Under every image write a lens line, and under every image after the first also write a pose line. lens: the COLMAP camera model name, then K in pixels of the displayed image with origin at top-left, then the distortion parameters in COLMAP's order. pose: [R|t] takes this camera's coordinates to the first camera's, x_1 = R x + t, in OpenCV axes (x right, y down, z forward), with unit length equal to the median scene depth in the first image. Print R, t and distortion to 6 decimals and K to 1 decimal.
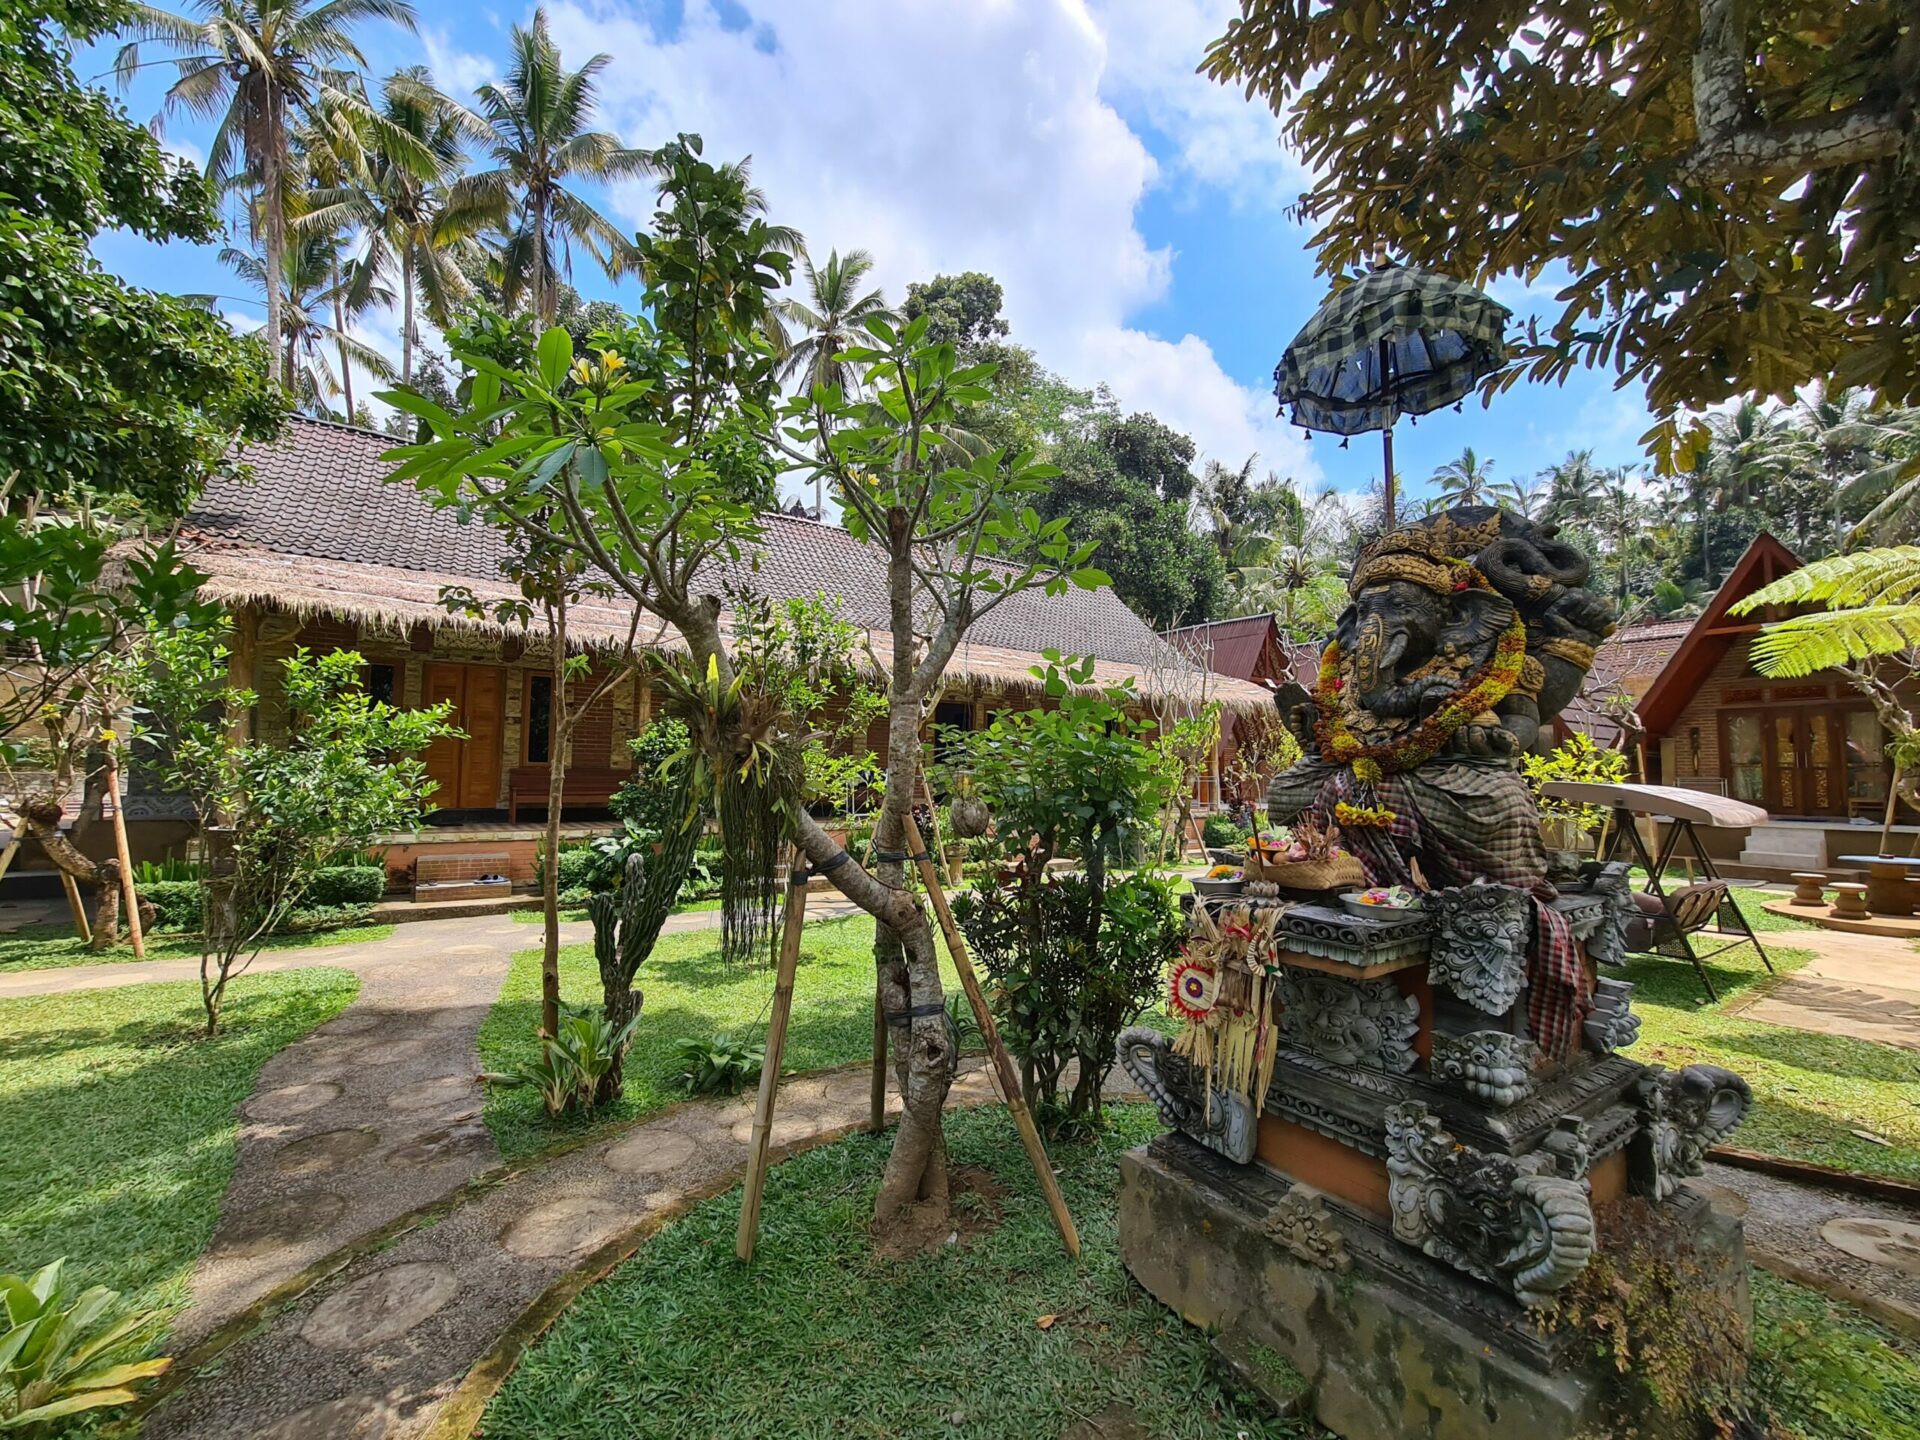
lens RADIAL K [[788.7, 0, 956.3], [0, 788.7, 725.4], [0, 0, 1]] dist [-0.000350, -0.001768]
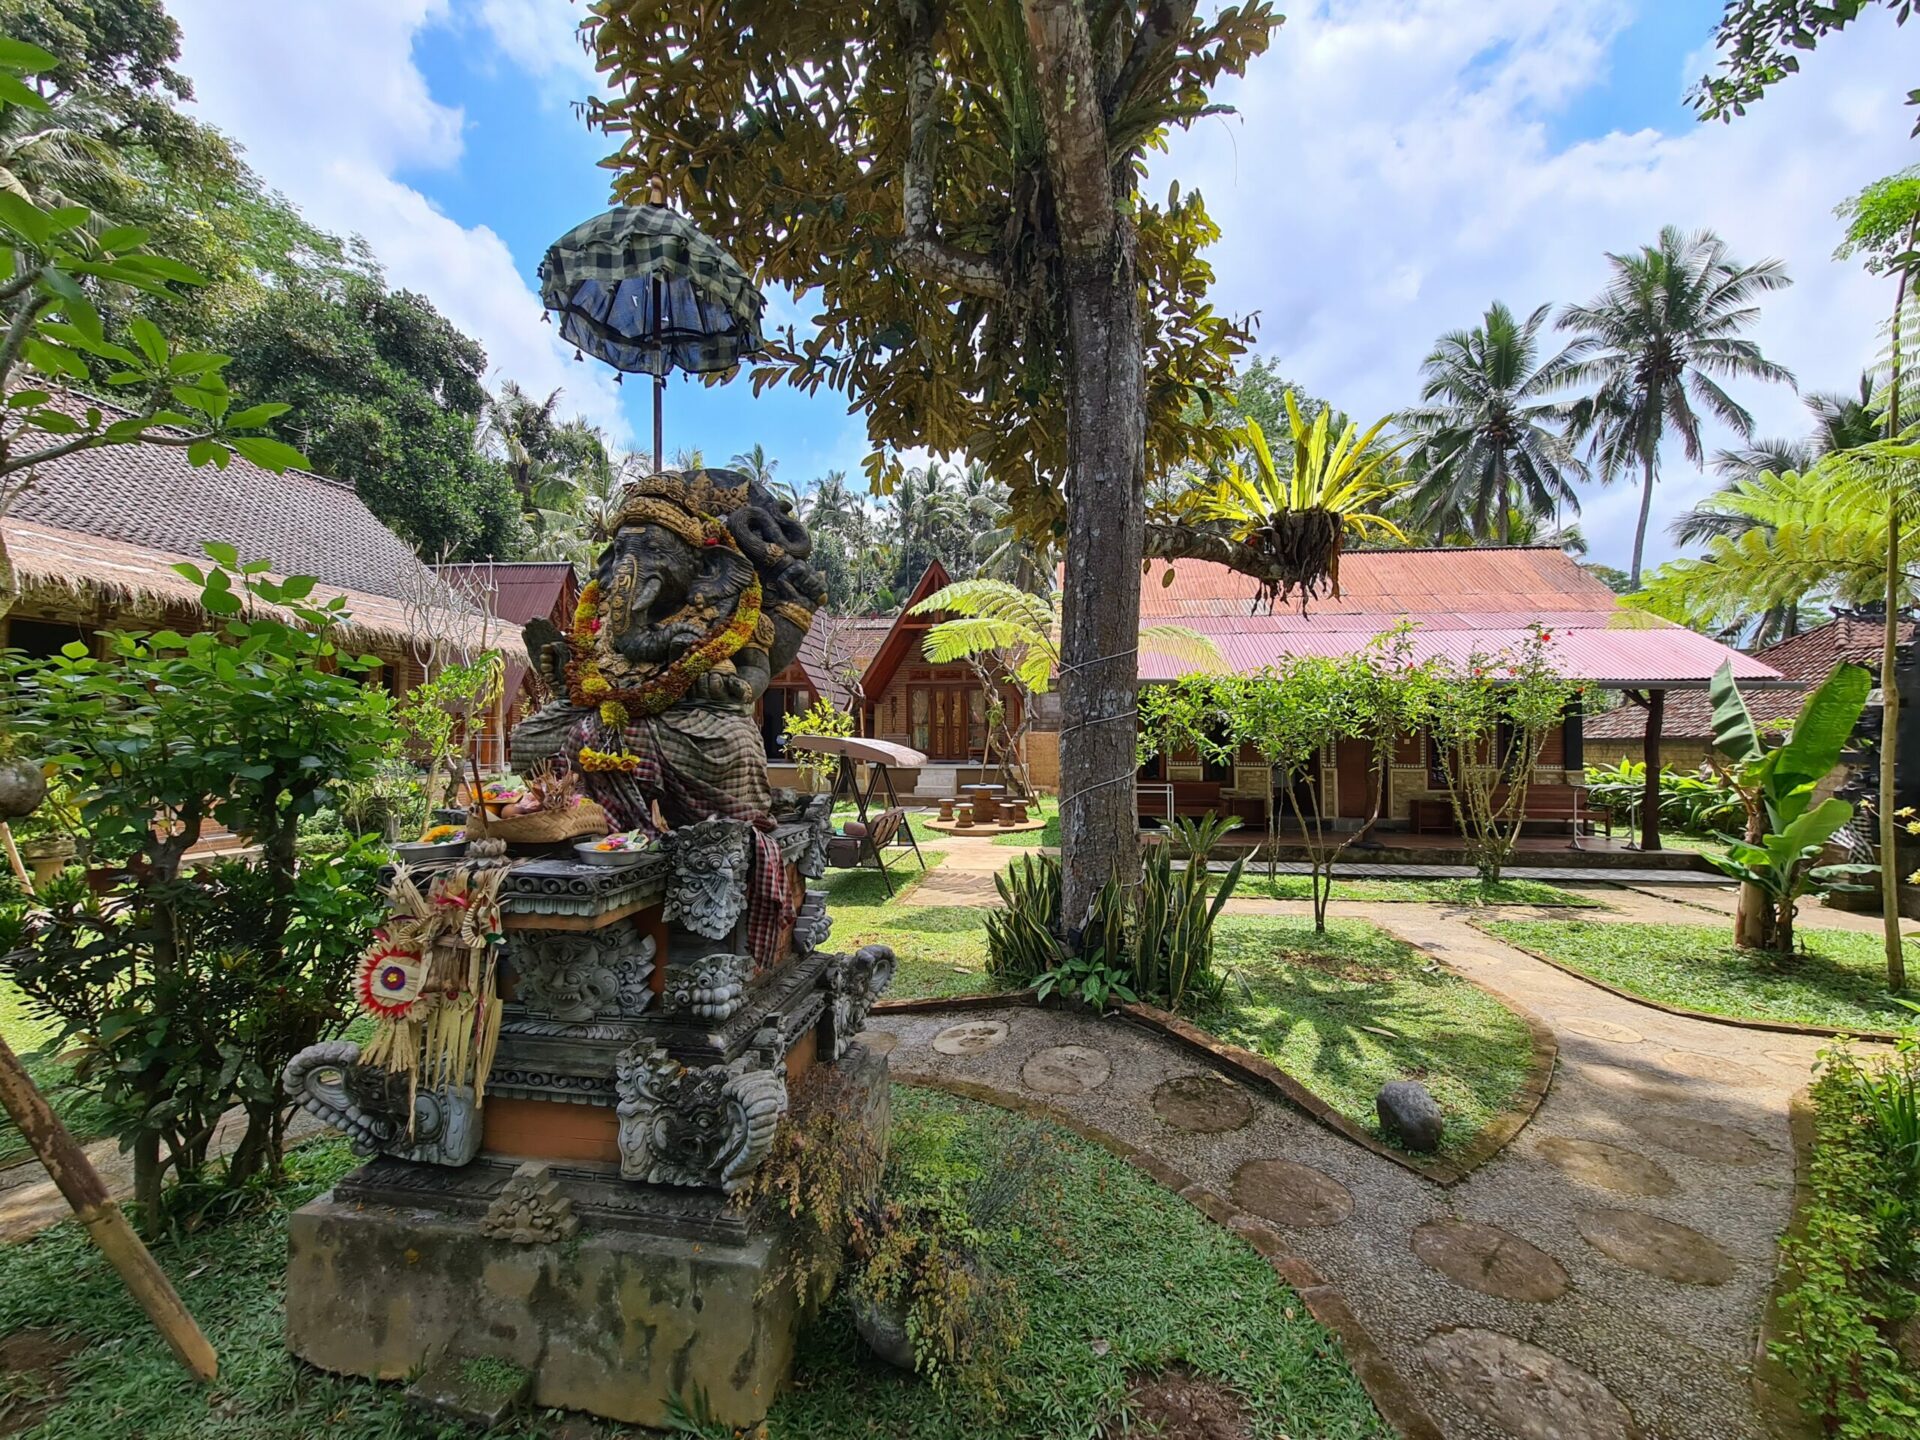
lens RADIAL K [[788.7, 0, 970.9], [0, 788.7, 725.6], [0, 0, 1]] dist [-0.000350, -0.001768]
pose [[0.662946, 0.004634, 0.748653, 0.041929], [-0.042572, 0.998596, 0.031517, 0.010551], [-0.747456, -0.052766, 0.662212, 0.016209]]
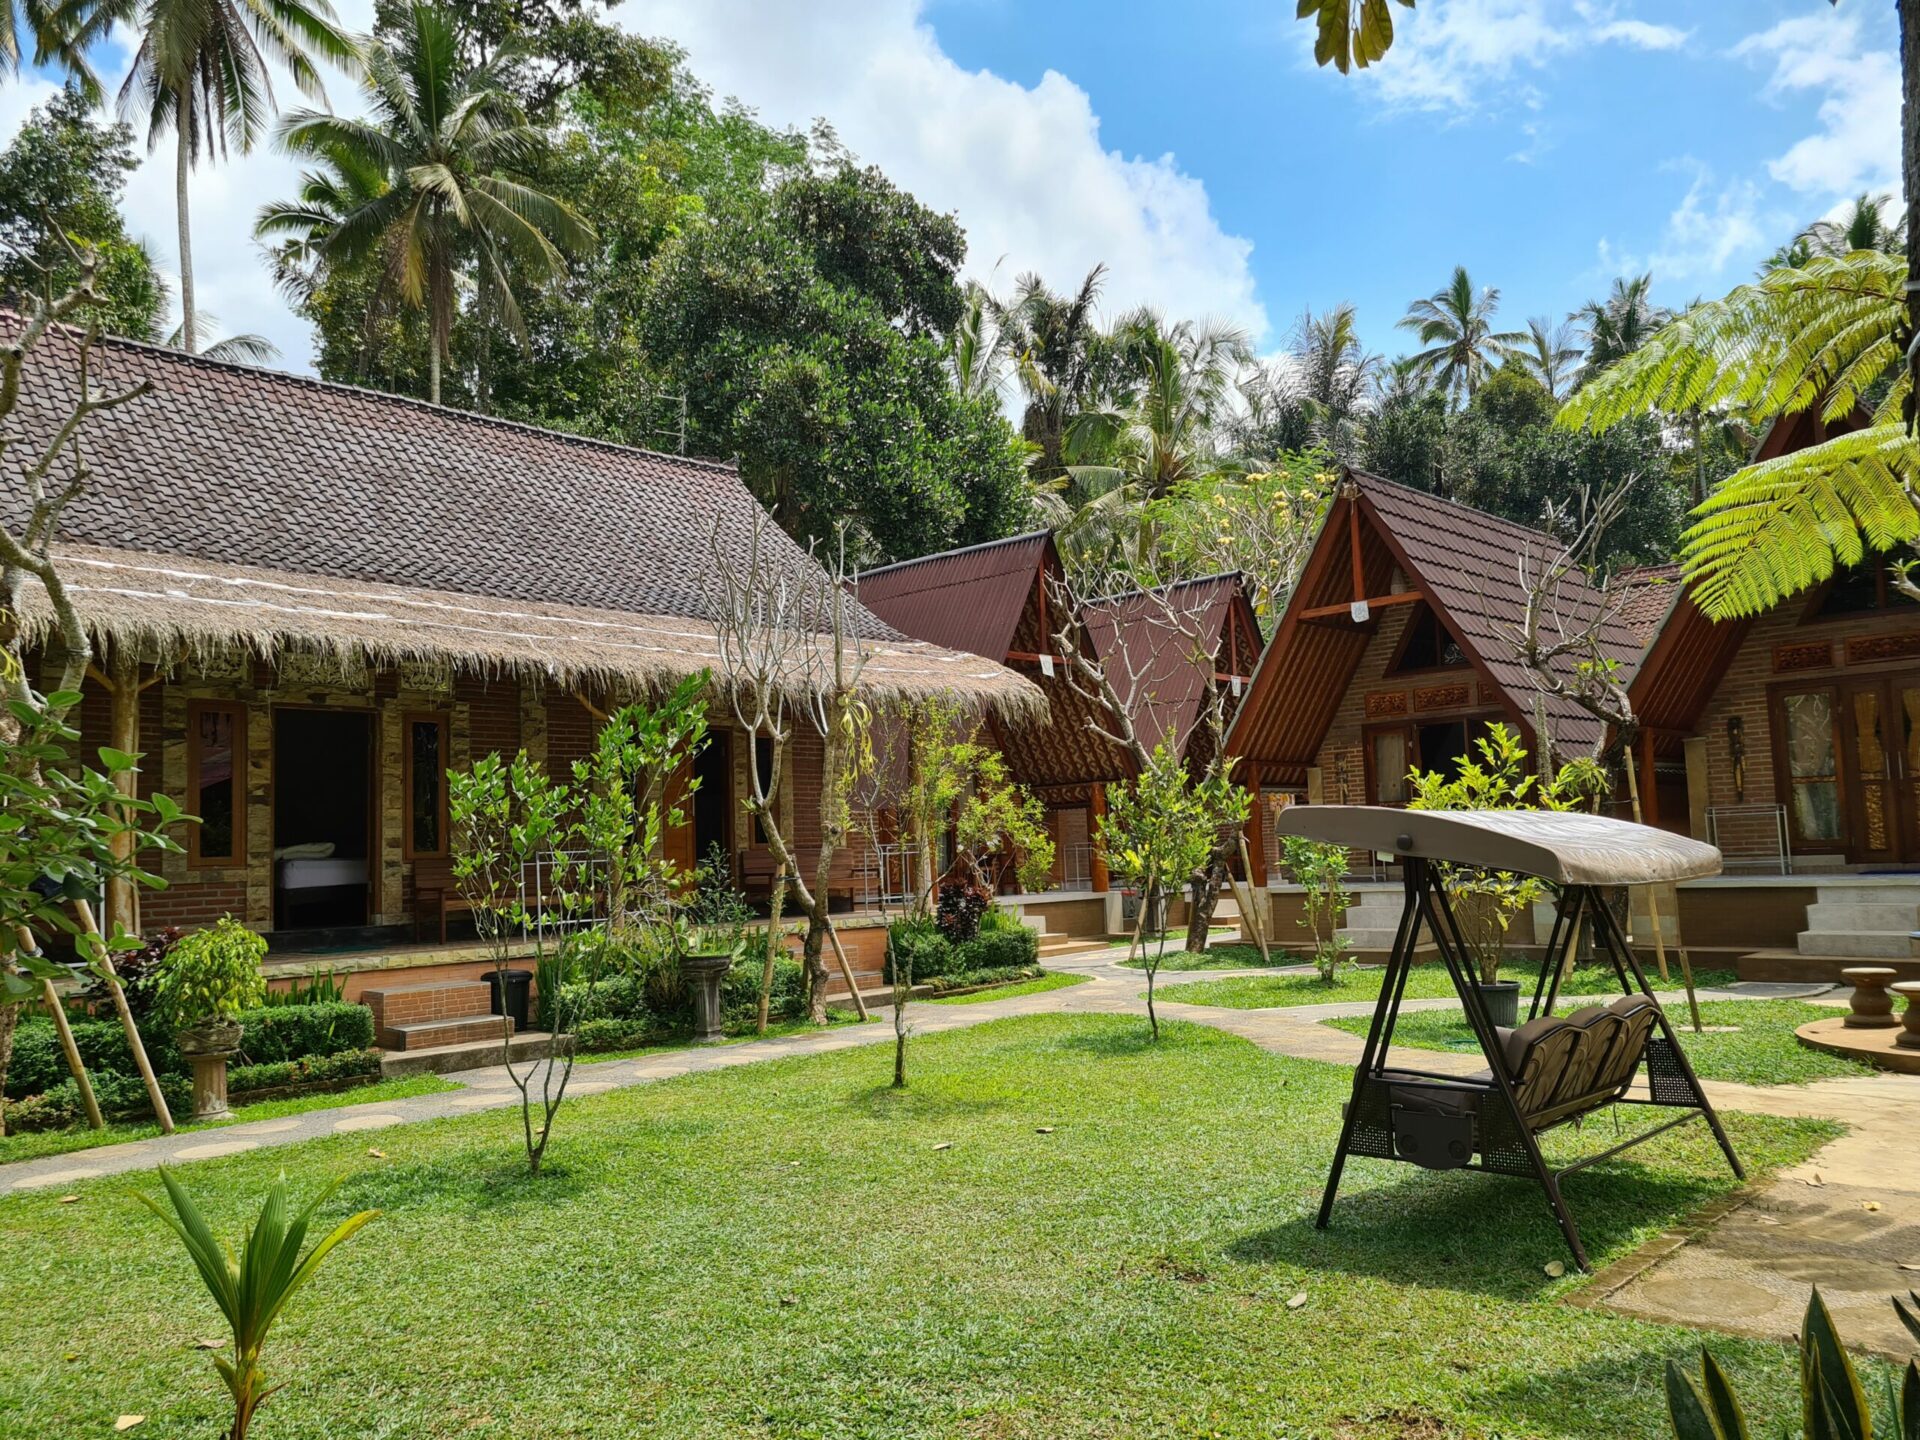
lens RADIAL K [[1408.2, 0, 988.5], [0, 1408.2, 755.0], [0, 0, 1]] dist [0.055799, -0.033503]
pose [[0.978008, -0.033867, 0.205800, 0.595826], [0.037060, 0.999245, -0.011681, 0.064625], [-0.205249, 0.019052, 0.978524, 0.323905]]
